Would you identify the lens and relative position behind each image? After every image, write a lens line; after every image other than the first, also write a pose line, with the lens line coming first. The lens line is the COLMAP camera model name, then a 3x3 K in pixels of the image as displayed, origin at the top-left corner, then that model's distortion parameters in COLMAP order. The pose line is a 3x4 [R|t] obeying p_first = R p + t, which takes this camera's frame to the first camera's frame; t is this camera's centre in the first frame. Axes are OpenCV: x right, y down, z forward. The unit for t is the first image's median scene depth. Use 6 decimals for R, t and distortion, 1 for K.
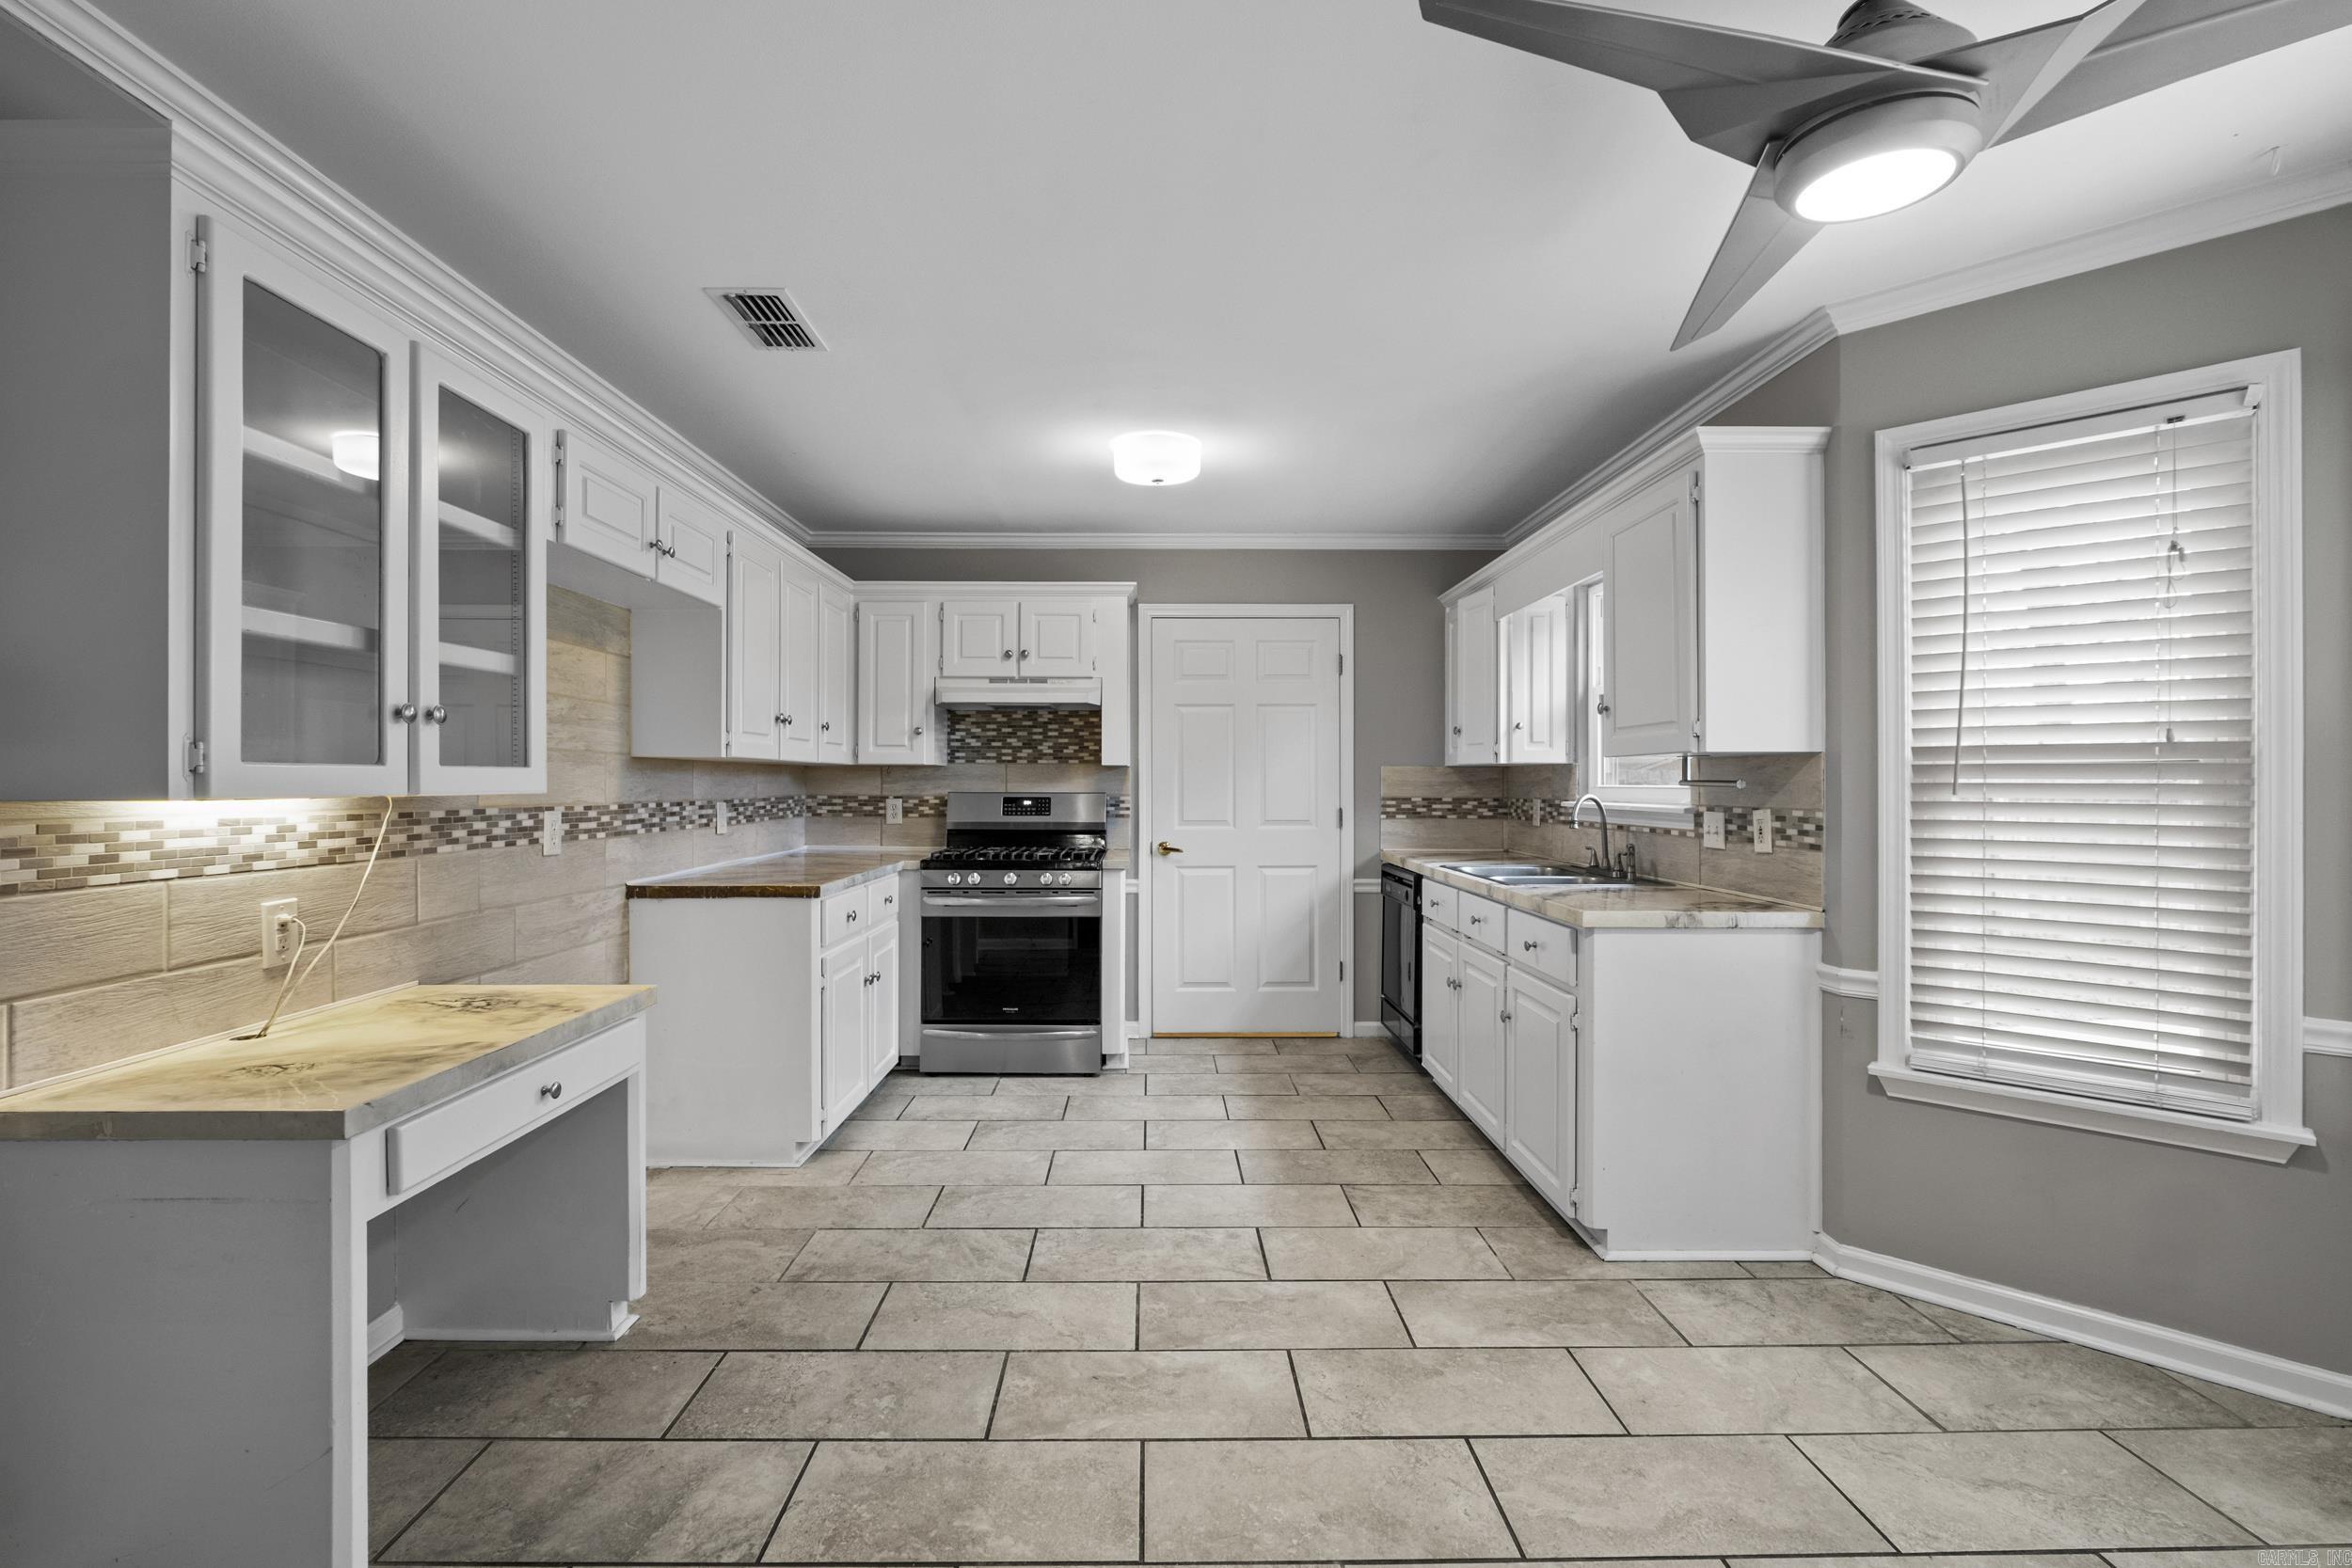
lens RADIAL K [[1032.6, 0, 1155.2], [0, 1032.6, 781.5], [0, 0, 1]] dist [-0.005891, -0.000037]
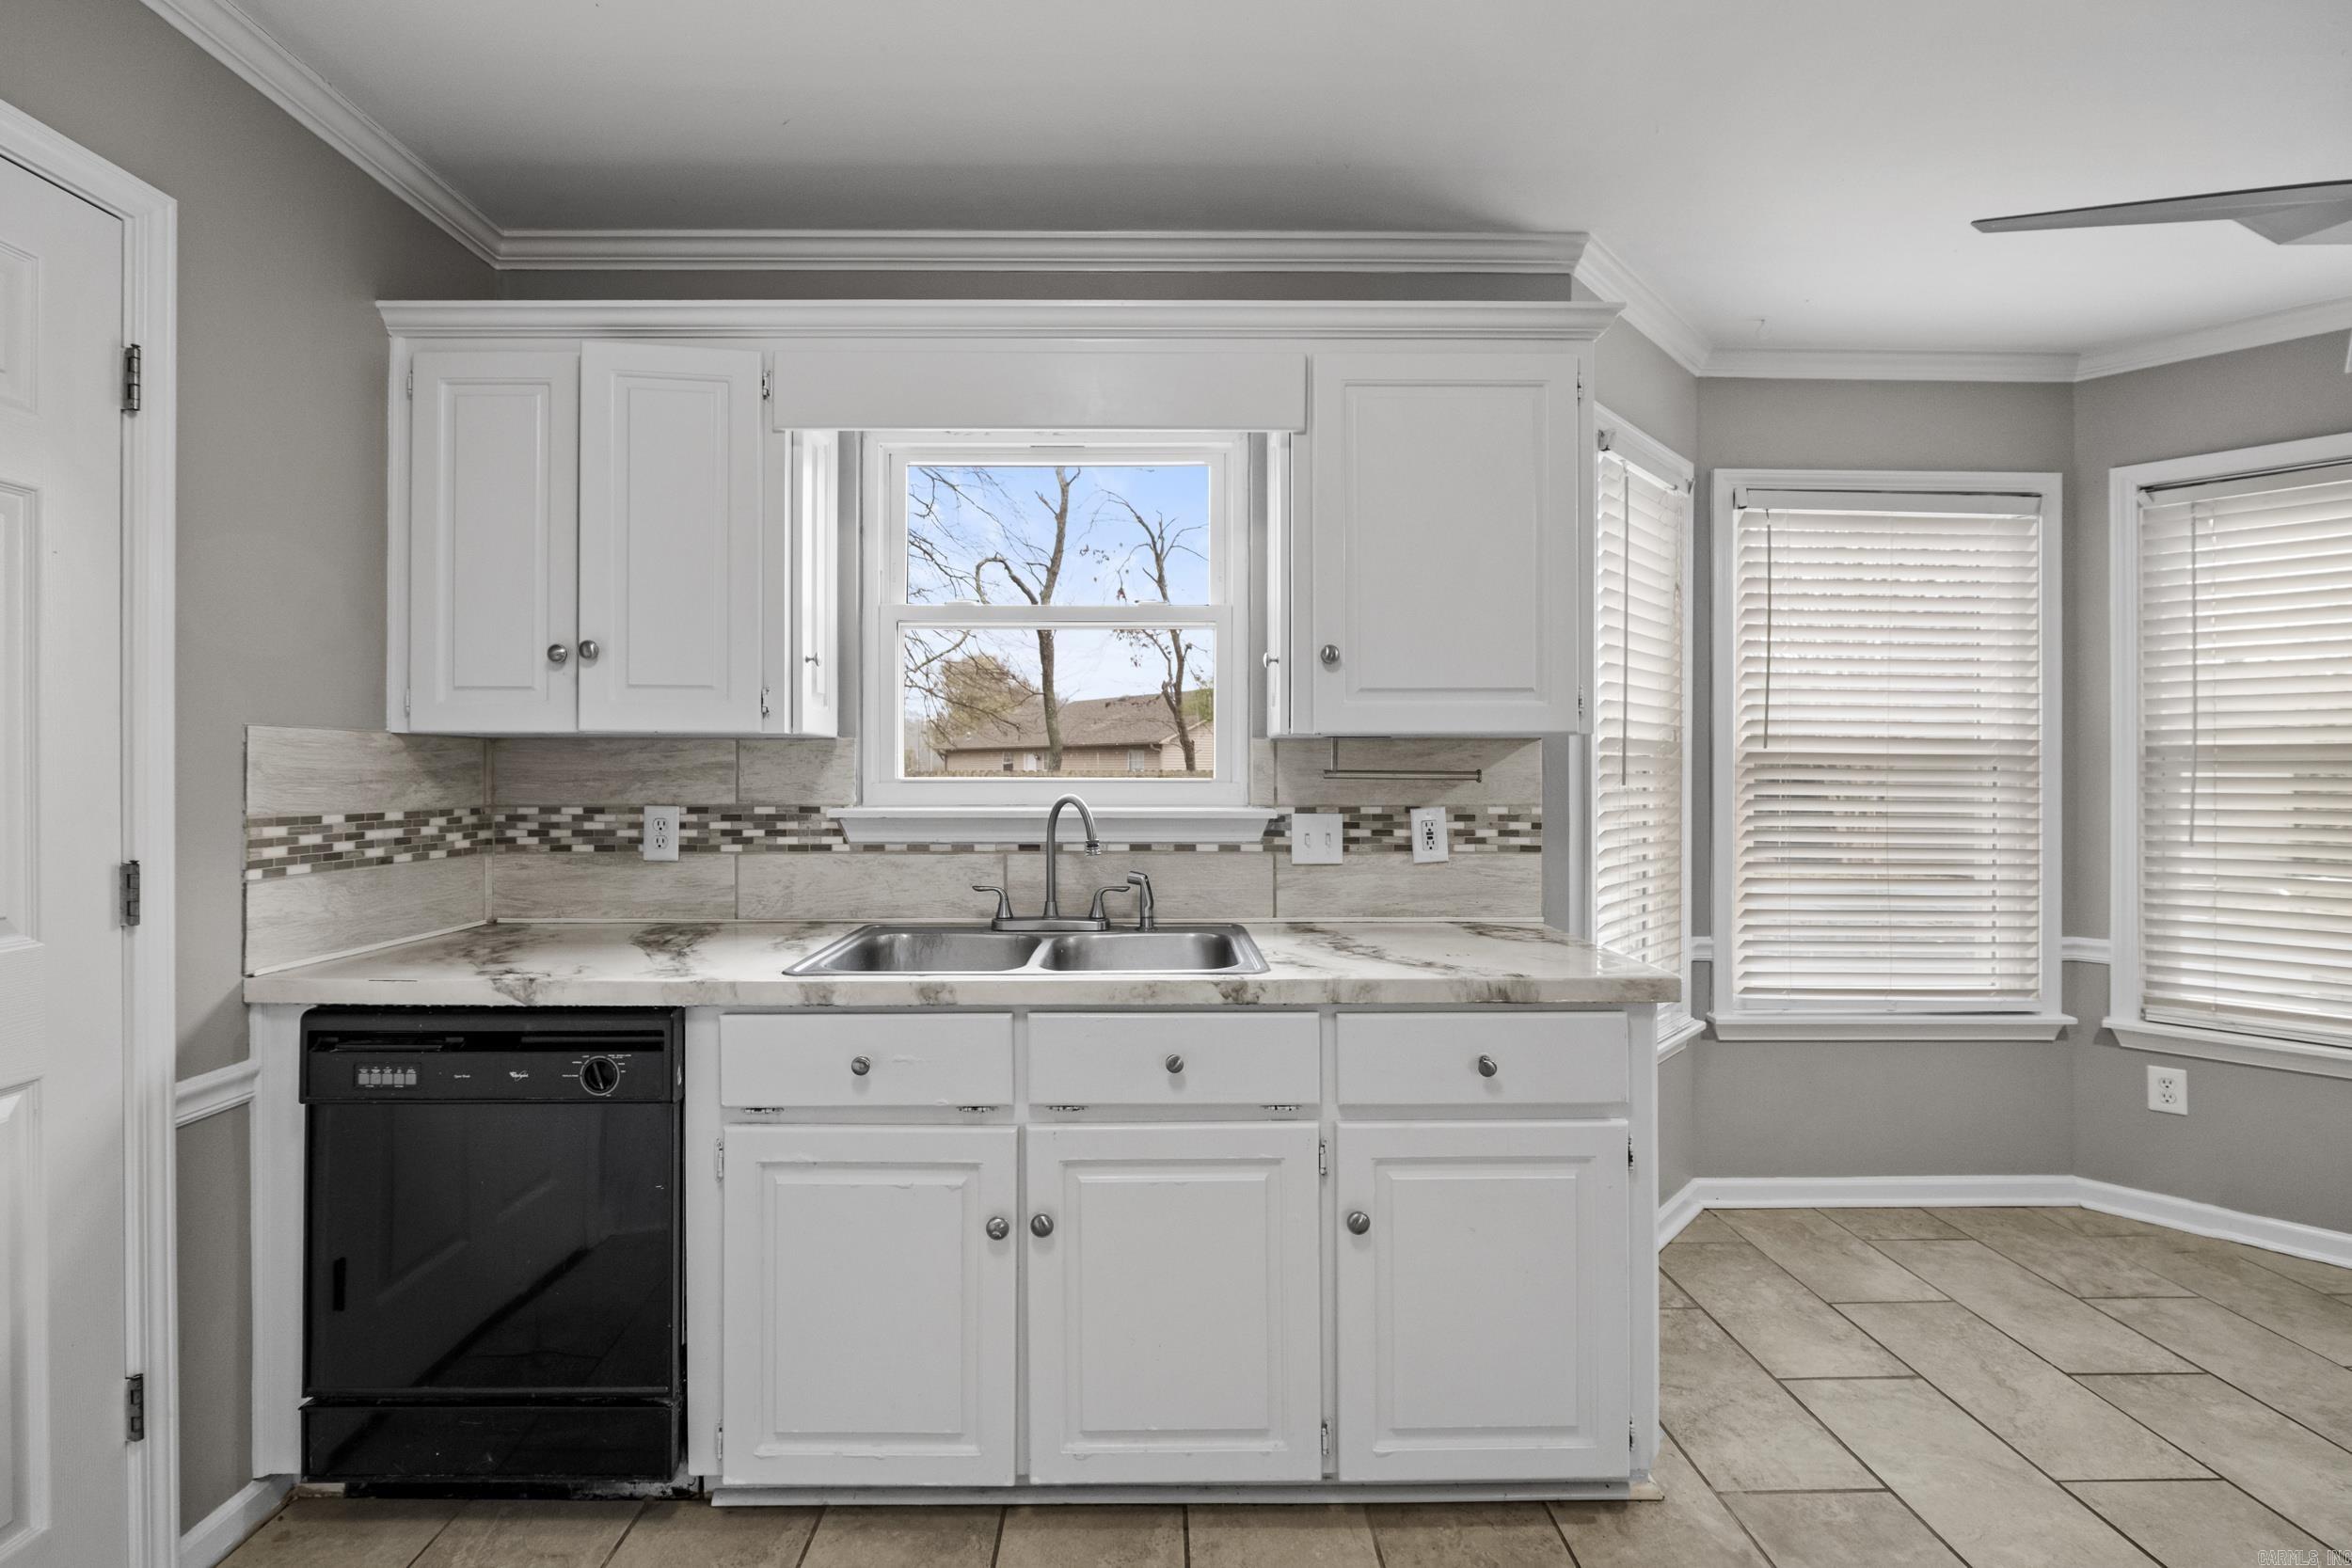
lens RADIAL K [[1032.6, 0, 1161.6], [0, 1032.6, 765.4], [0, 0, 1]] dist [-0.005891, -0.000037]
pose [[-0.008048, 0.002364, 0.999965, -0.201132], [-0.002132, 0.999995, -0.002382, -0.002909], [-0.999965, -0.002151, -0.008043, 1.200607]]
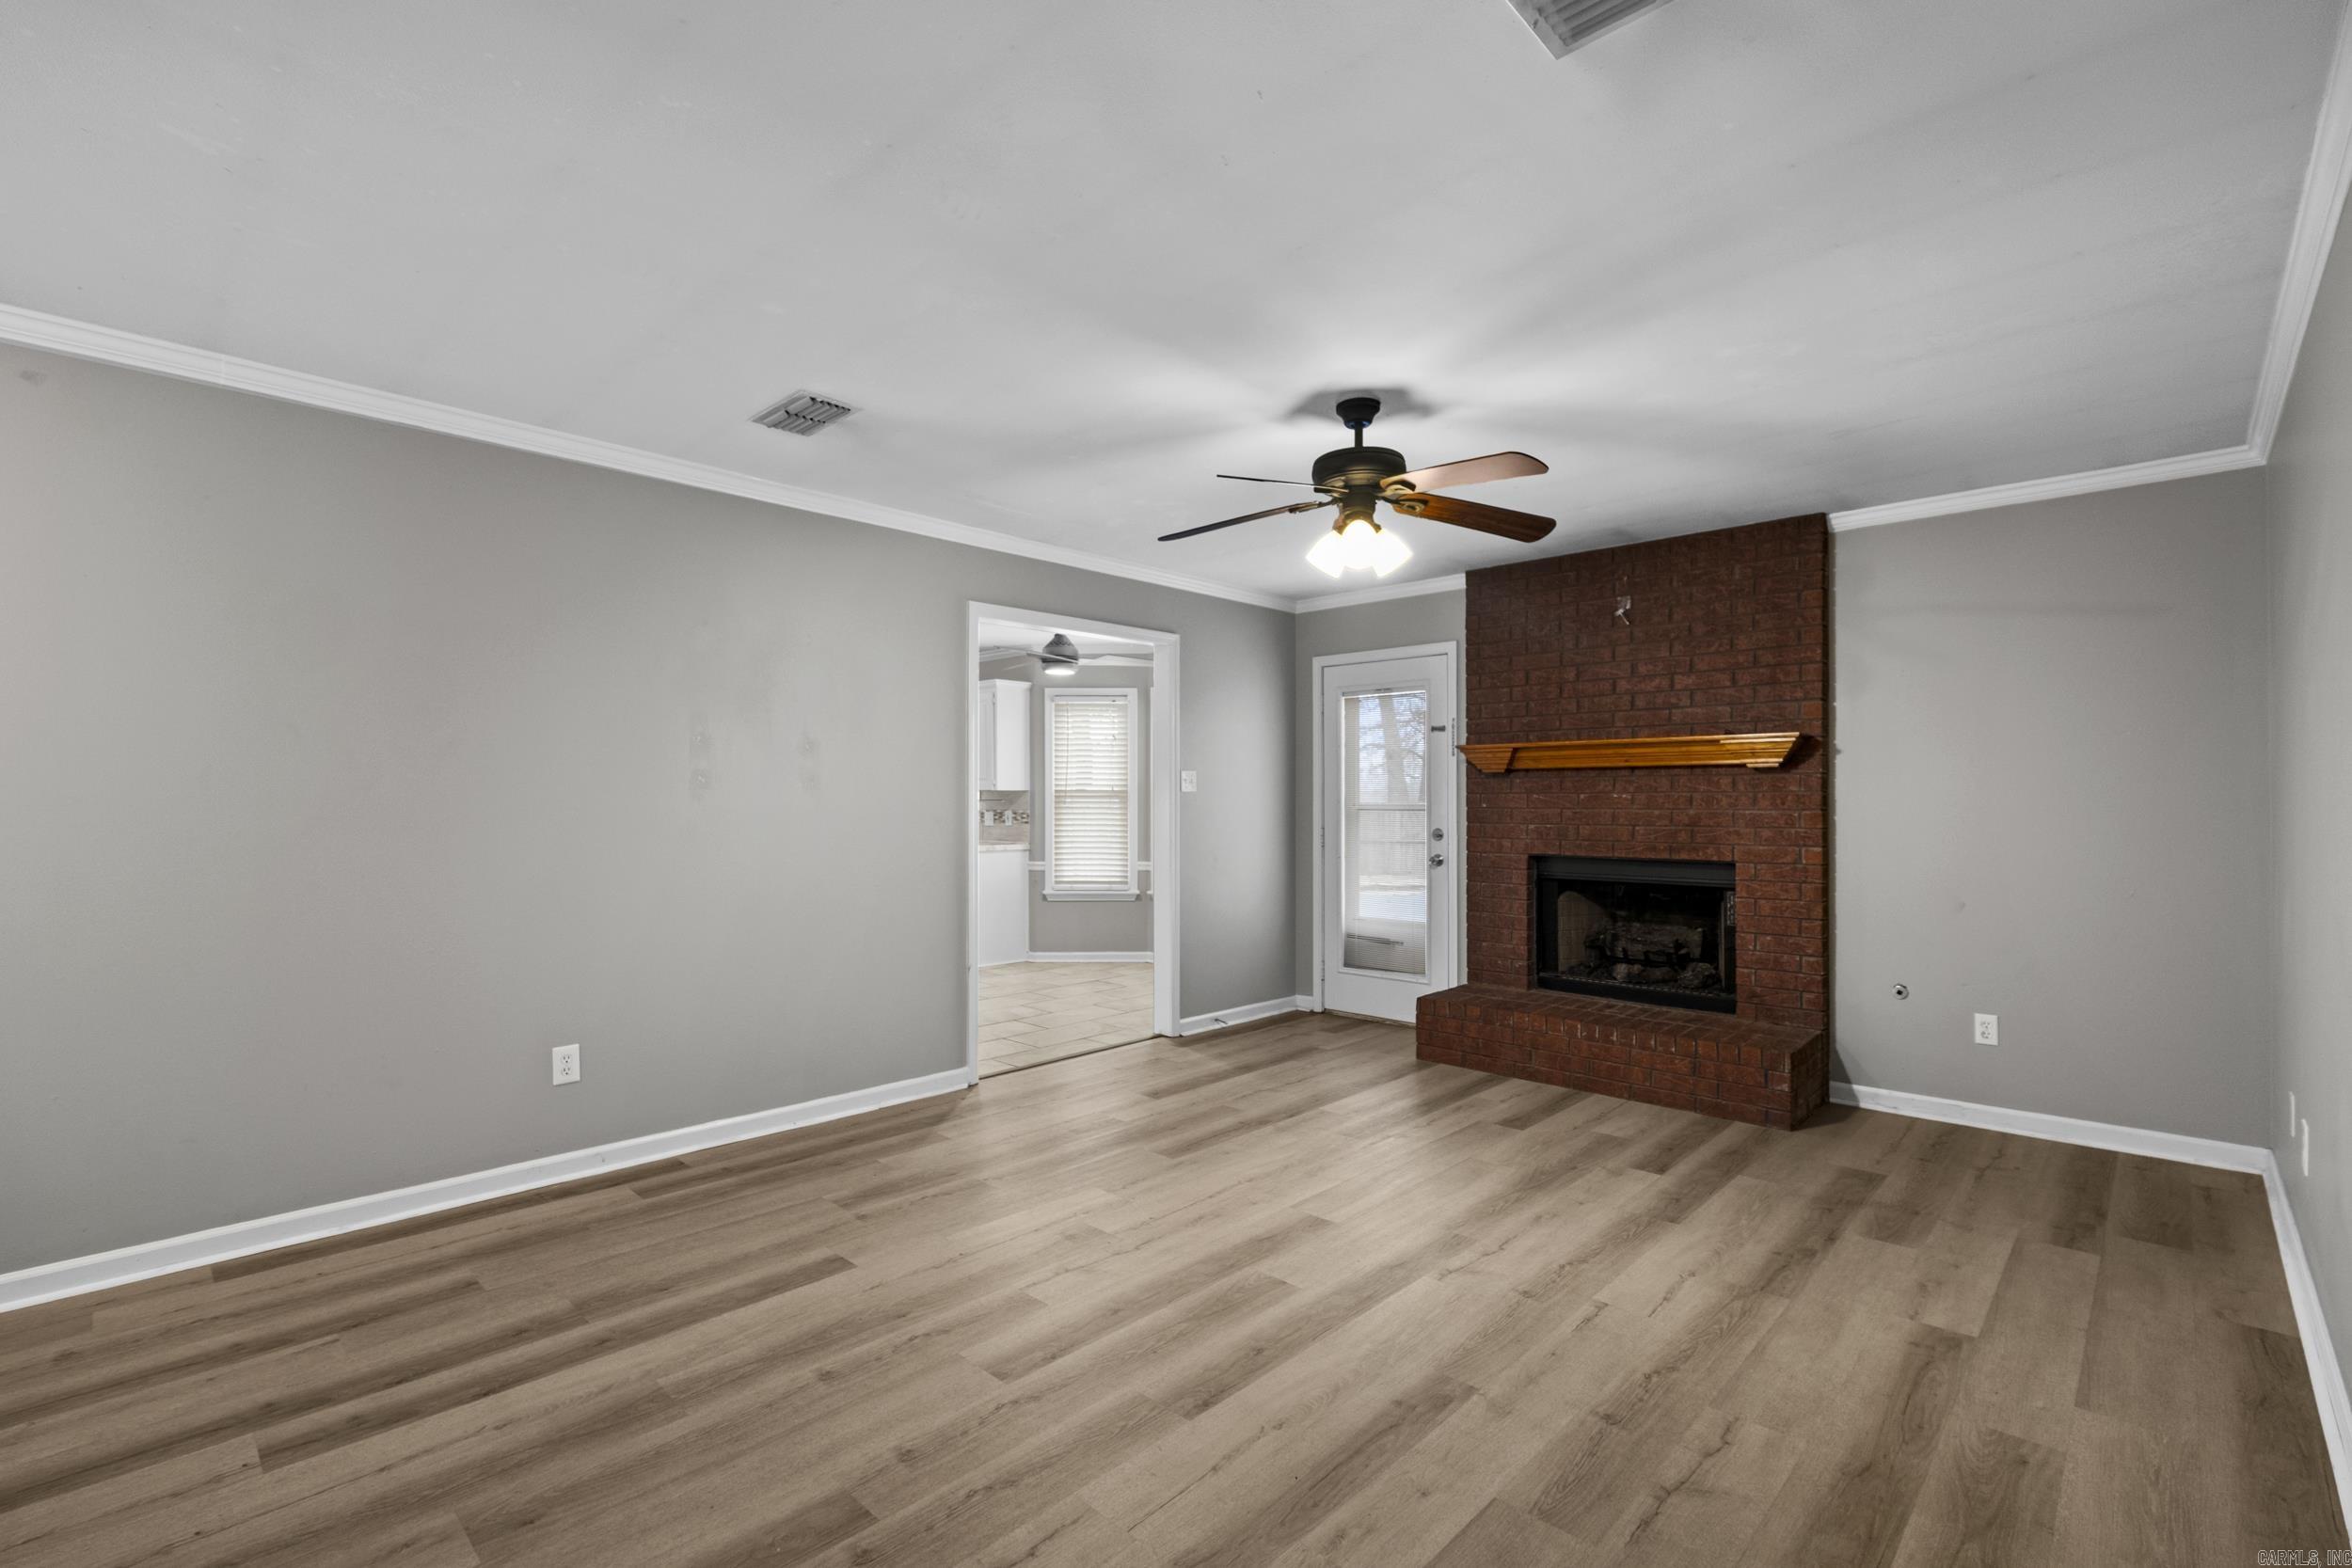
lens RADIAL K [[1032.6, 0, 1159.0], [0, 1032.6, 801.0], [0, 0, 1]] dist [-0.005891, -0.000037]
pose [[0.701920, -0.000690, 0.712256, -1.109353], [-0.000645, 0.999999, 0.001605, -0.002912], [-0.712256, -0.001586, 0.701918, -1.246515]]
